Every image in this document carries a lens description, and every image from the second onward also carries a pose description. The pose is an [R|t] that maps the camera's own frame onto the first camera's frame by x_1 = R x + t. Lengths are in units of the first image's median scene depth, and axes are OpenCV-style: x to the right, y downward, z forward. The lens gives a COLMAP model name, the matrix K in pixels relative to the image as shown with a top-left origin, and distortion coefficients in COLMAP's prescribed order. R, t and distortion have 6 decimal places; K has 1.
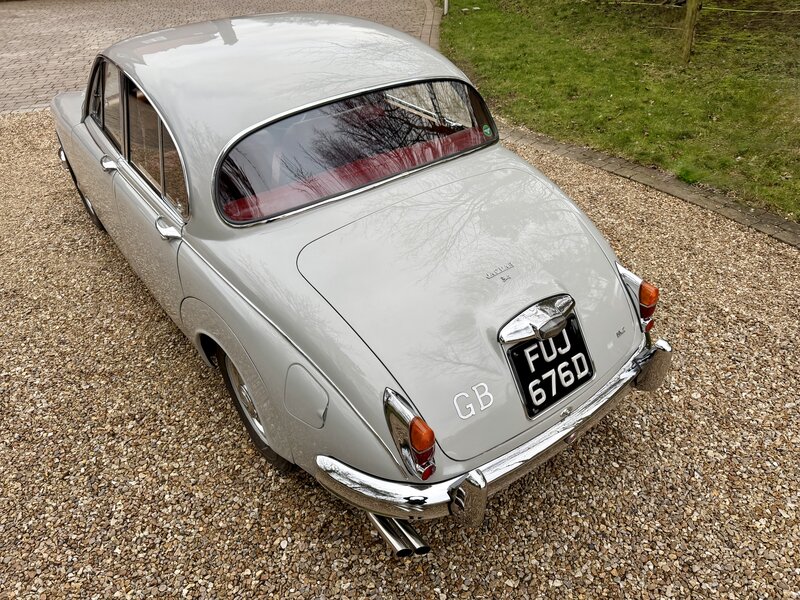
lens RADIAL K [[567.4, 0, 400.1], [0, 567.4, 300.4], [0, 0, 1]] dist [0.004083, -0.011805]
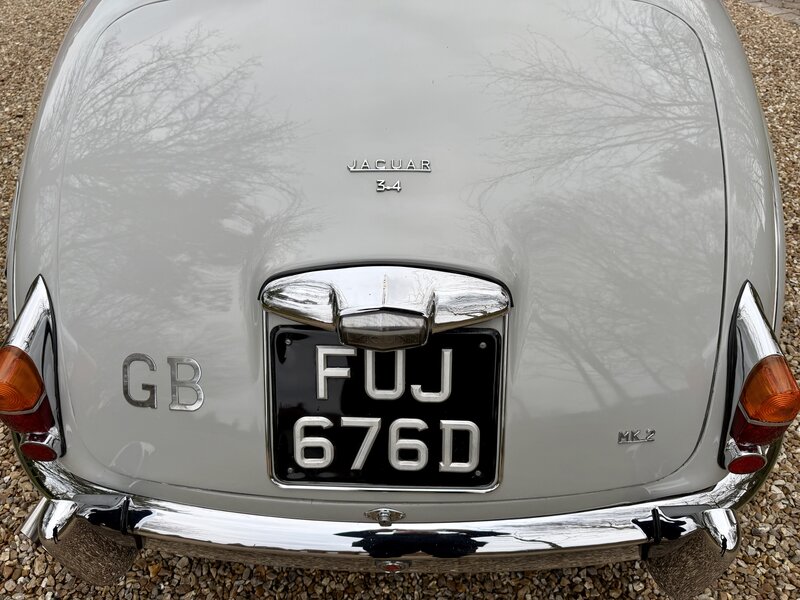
lens RADIAL K [[567.4, 0, 399.8], [0, 567.4, 299.5], [0, 0, 1]] dist [0.004083, -0.011805]
pose [[0.780738, 0.444857, -0.438806, 0.429637], [-0.368939, 0.894957, 0.250871, -0.076098], [0.504314, -0.033972, 0.862852, 0.626871]]
